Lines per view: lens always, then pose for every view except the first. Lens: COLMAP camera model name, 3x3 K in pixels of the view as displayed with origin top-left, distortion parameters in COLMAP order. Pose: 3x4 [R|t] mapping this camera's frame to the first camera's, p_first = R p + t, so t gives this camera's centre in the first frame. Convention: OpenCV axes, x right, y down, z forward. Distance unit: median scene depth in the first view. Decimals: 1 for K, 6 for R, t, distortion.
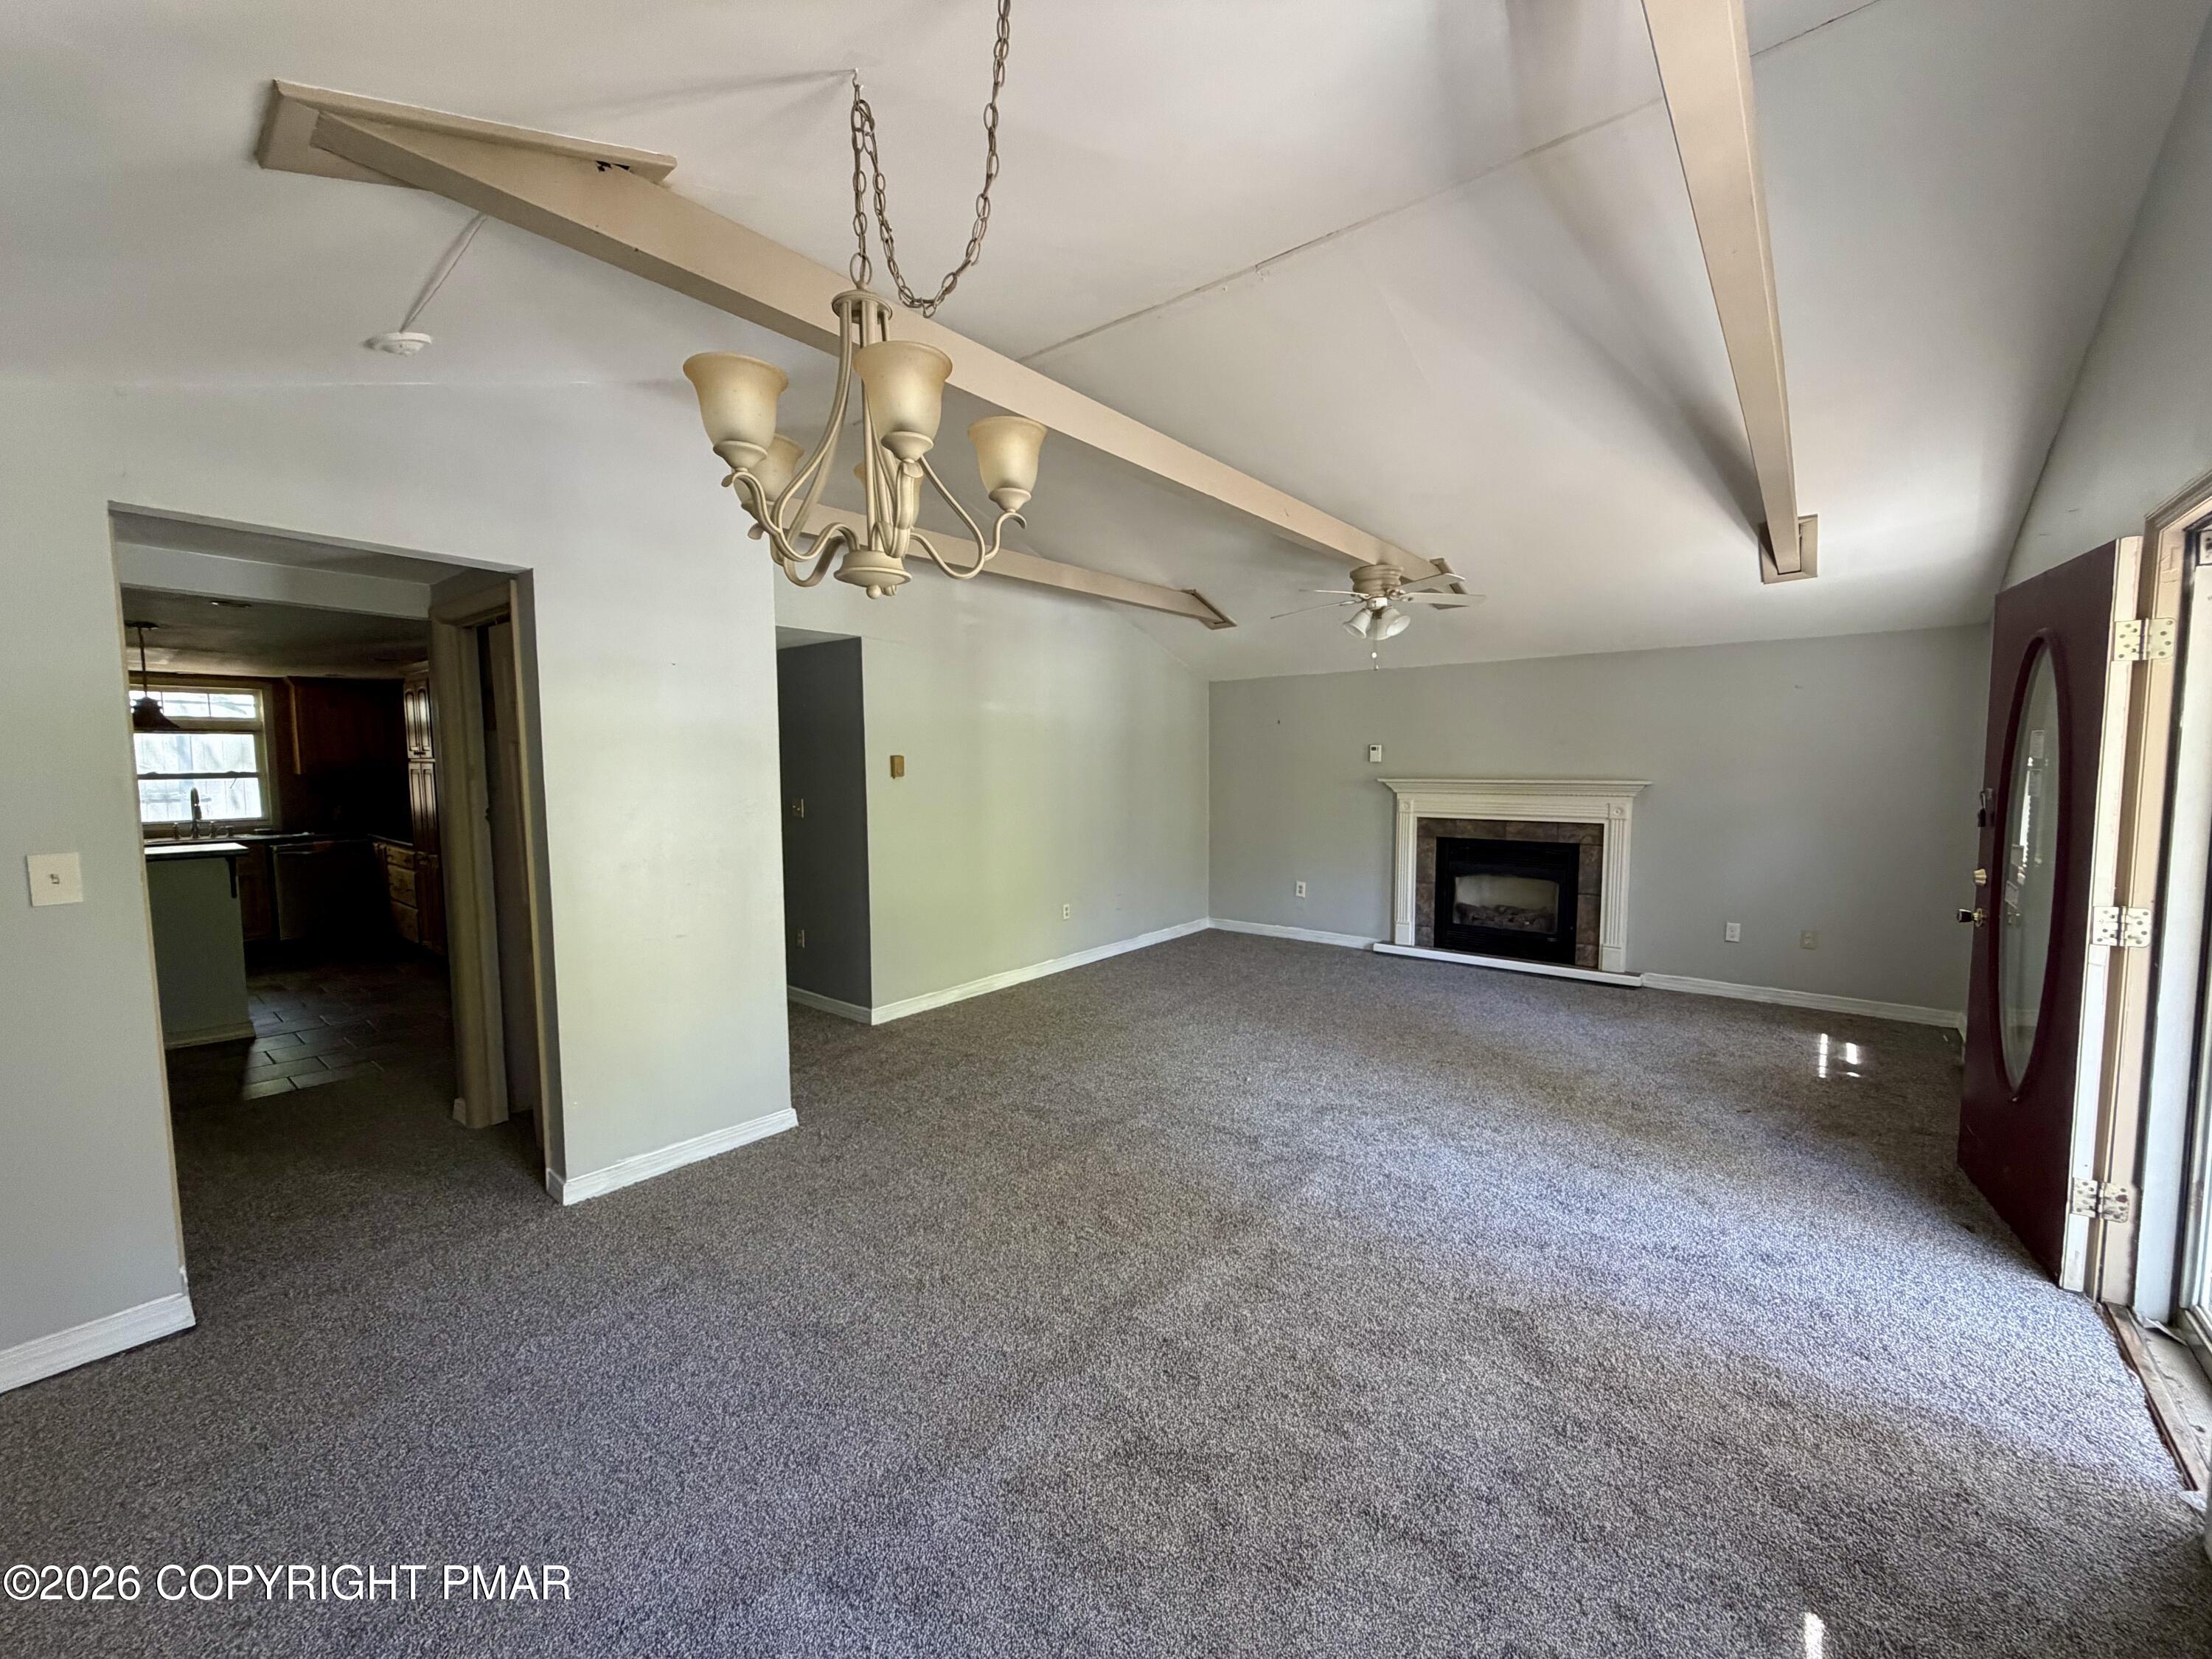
lens RADIAL K [[879.7, 0, 1098.1], [0, 879.7, 832.0], [0, 0, 1]] dist [-0.000497, 0.000150]
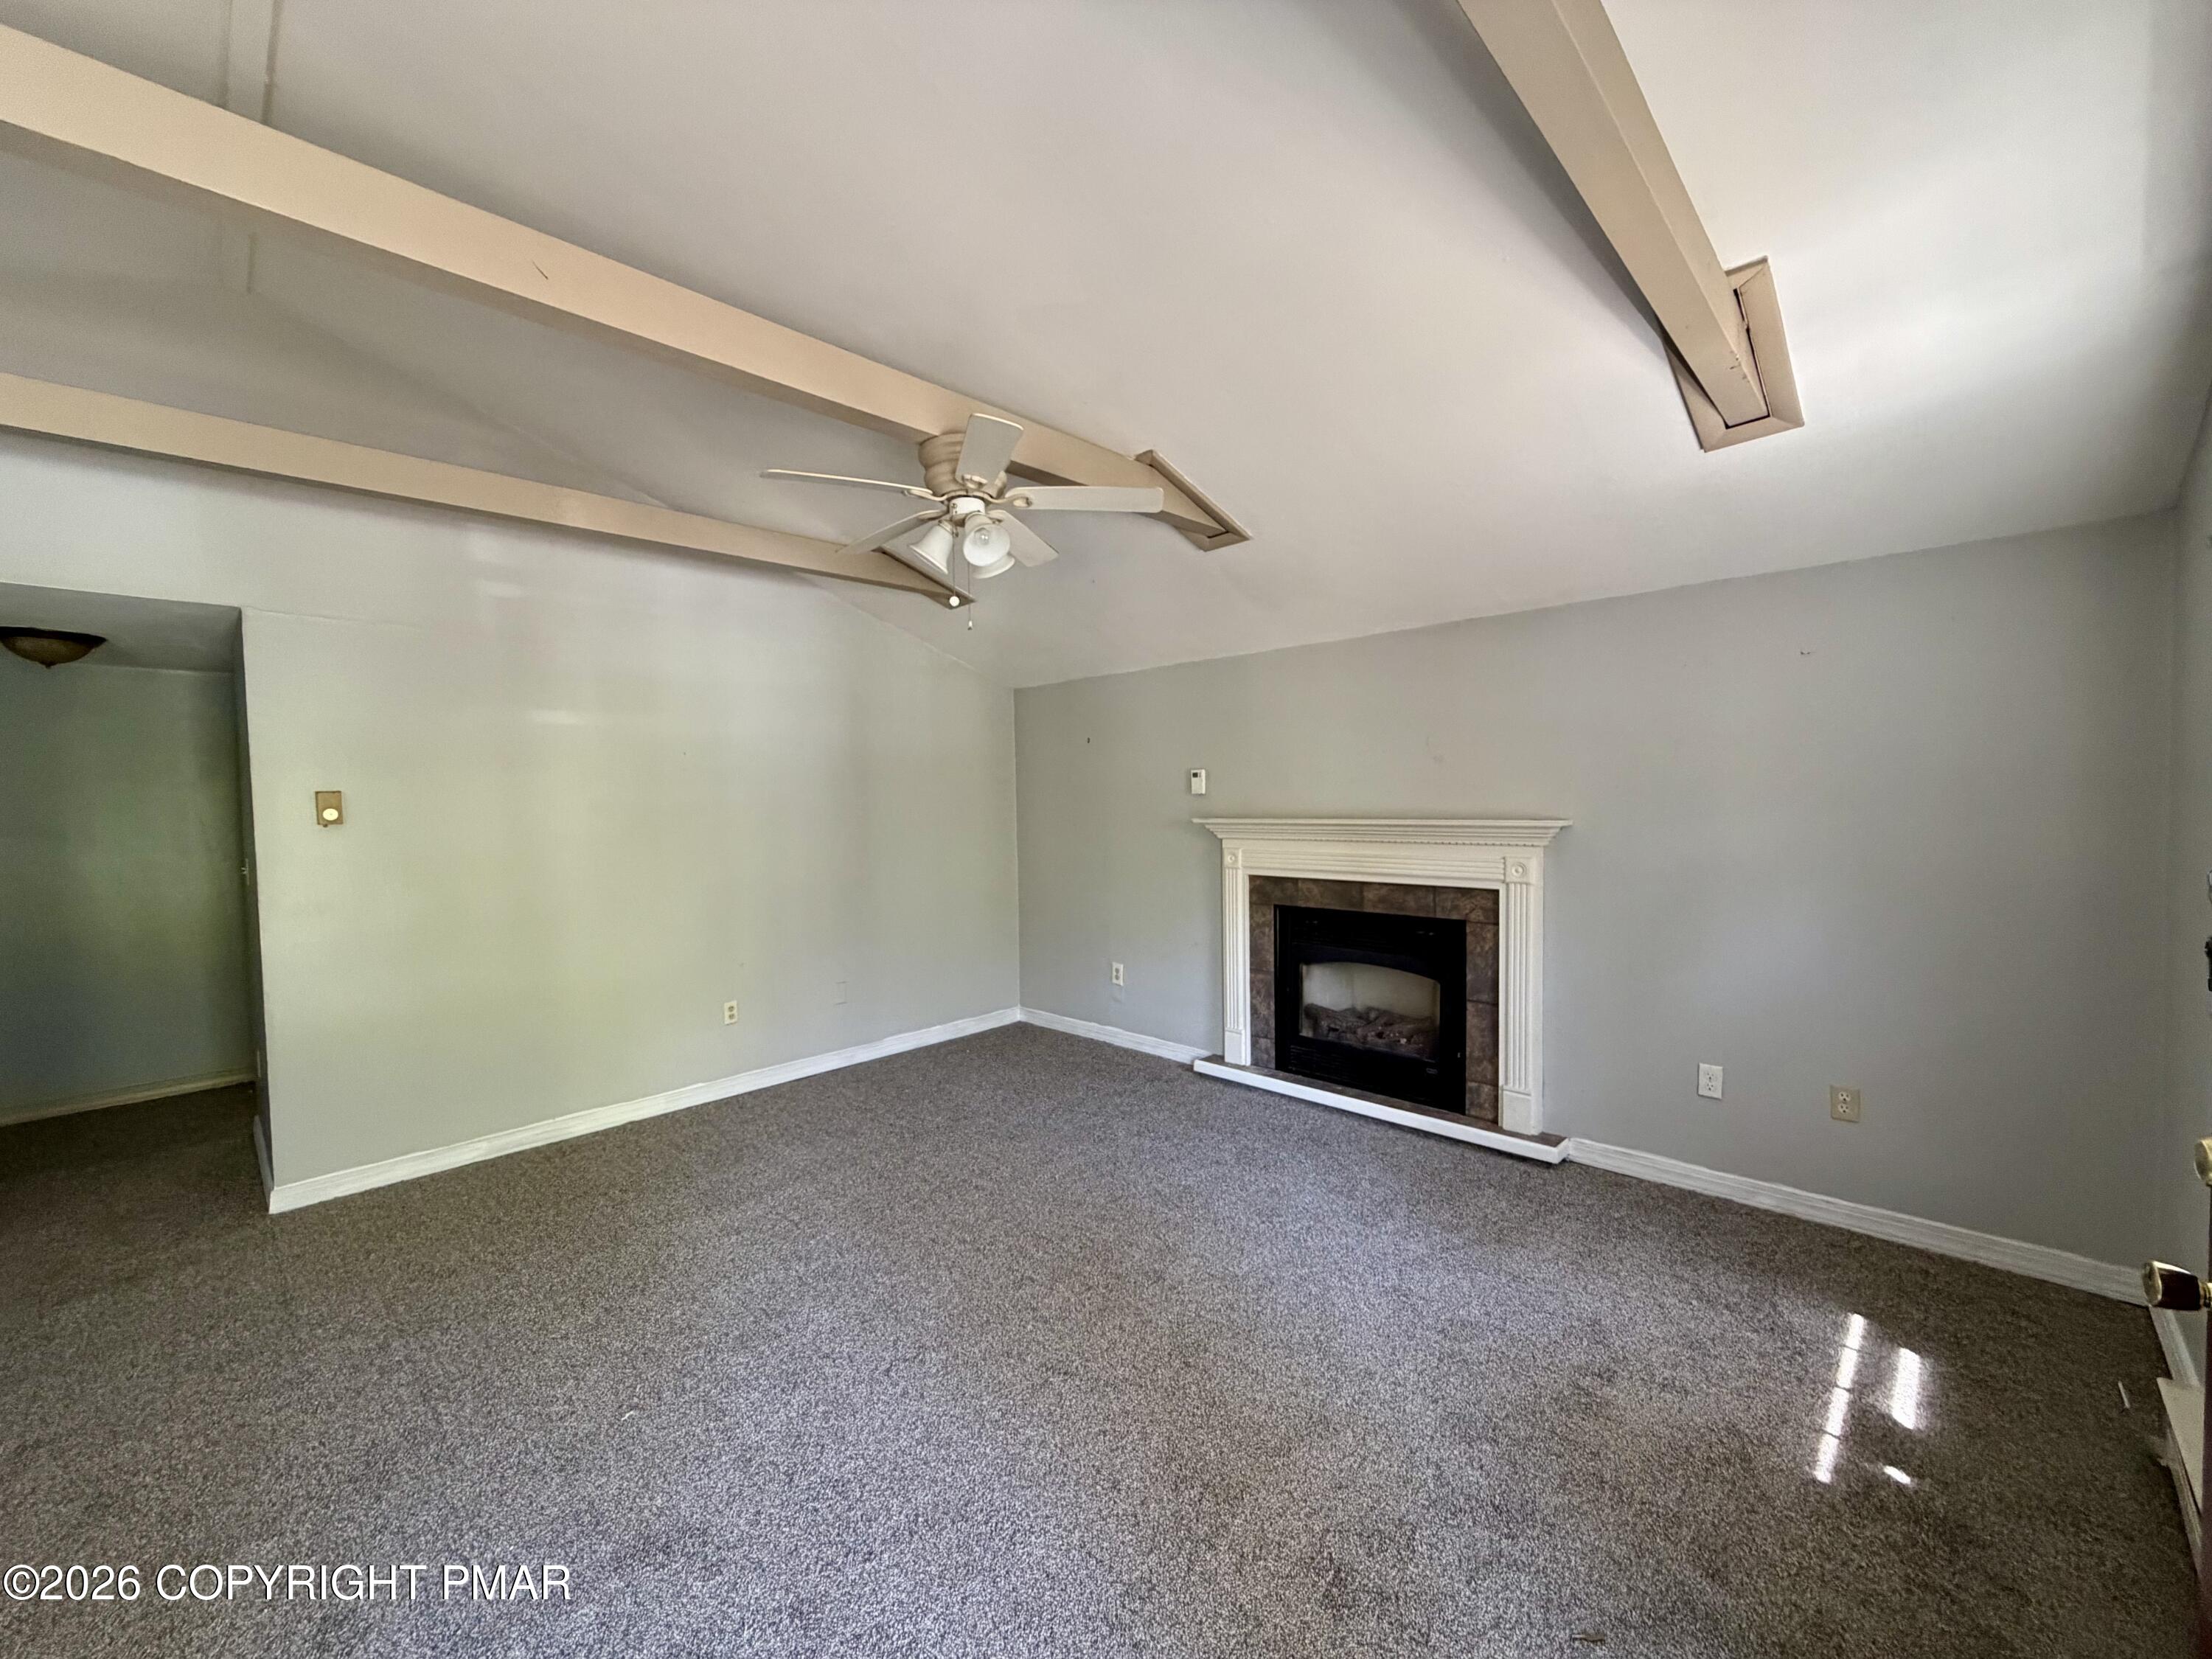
lens RADIAL K [[879.7, 0, 1105.1], [0, 879.7, 832.2], [0, 0, 1]] dist [-0.000497, 0.000150]
pose [[0.996291, -0.006026, -0.085834, 0.495169], [0.002634, 0.999213, -0.039577, -0.036626], [0.086005, 0.039204, 0.995523, 0.504530]]
